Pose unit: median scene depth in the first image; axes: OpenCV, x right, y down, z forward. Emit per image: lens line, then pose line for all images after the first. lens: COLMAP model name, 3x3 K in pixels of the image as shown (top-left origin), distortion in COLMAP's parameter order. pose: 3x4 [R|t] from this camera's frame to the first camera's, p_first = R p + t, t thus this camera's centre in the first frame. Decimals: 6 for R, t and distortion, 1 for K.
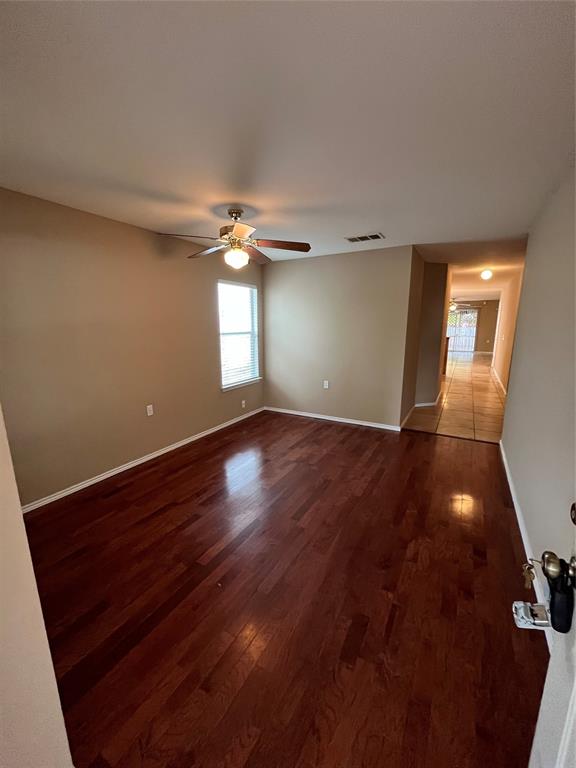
lens RADIAL K [[310.9, 0, 287.4], [0, 310.9, 383.7], [0, 0, 1]] dist [-0.003252, 0.000384]
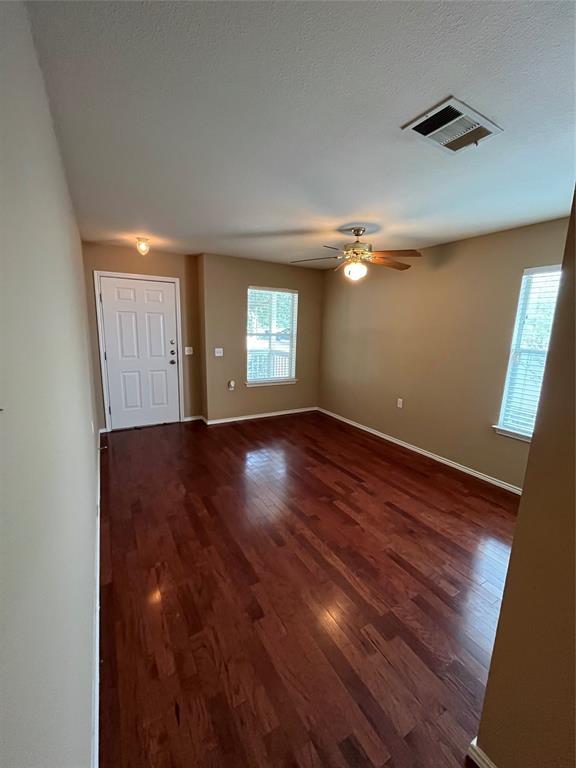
lens RADIAL K [[310.9, 0, 285.0], [0, 310.9, 382.8], [0, 0, 1]] dist [-0.003252, 0.000384]
pose [[-0.497173, 0.153172, -0.854024, 0.797306], [-0.191724, 0.940569, 0.280307, -0.242019], [0.846204, 0.303098, -0.438258, 1.151464]]
